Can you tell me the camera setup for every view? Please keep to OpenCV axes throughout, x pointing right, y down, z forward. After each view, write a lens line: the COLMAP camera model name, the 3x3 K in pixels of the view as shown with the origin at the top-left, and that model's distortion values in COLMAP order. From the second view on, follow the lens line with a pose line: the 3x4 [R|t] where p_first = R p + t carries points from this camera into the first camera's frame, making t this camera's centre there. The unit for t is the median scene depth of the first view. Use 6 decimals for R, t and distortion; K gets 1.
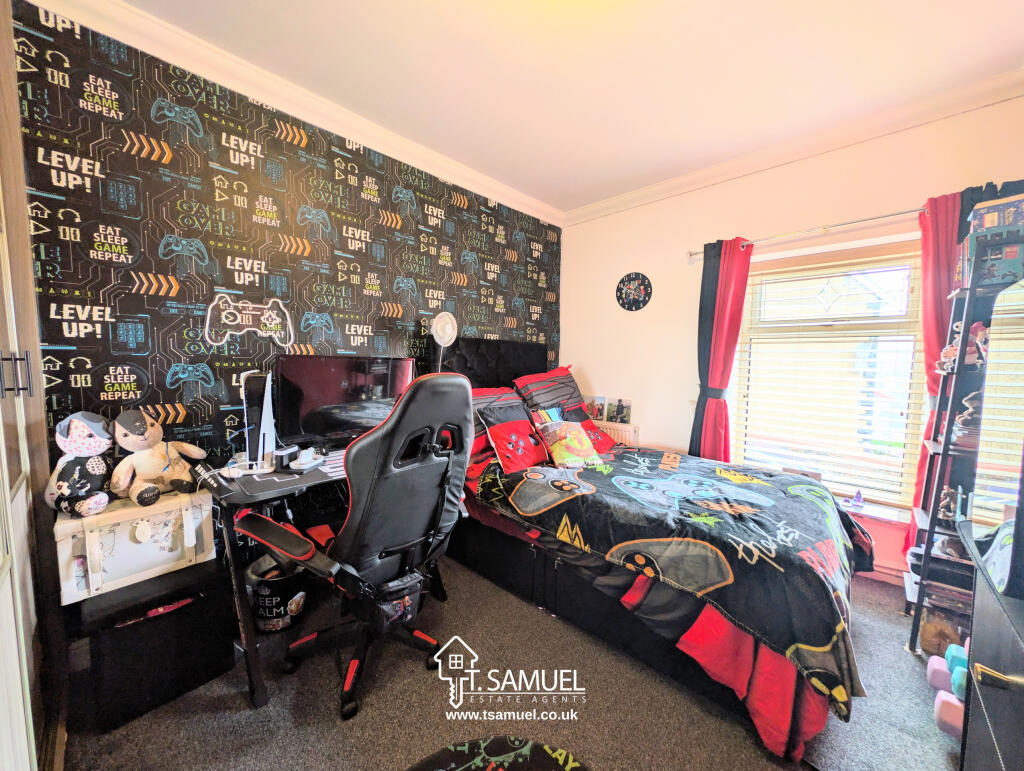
lens RADIAL K [[392.1, 0, 506.9], [0, 392.1, 386.2], [0, 0, 1]] dist [0.015895, -0.006120]
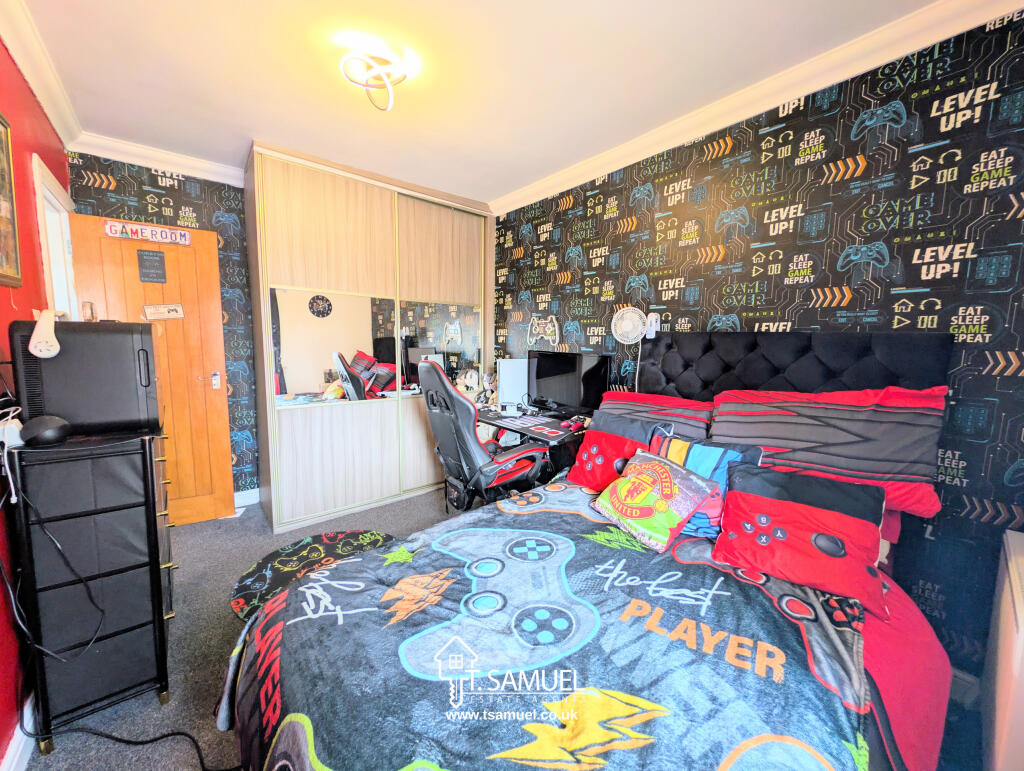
lens RADIAL K [[388.7, 0, 516.0], [0, 388.7, 392.6], [0, 0, 1]] dist [-0.002024, -0.000095]
pose [[-0.128717, 0.094596, -0.987159, 0.815931], [-0.111476, 0.987751, 0.109188, -0.058208], [0.985396, 0.124099, -0.116595, 0.881831]]
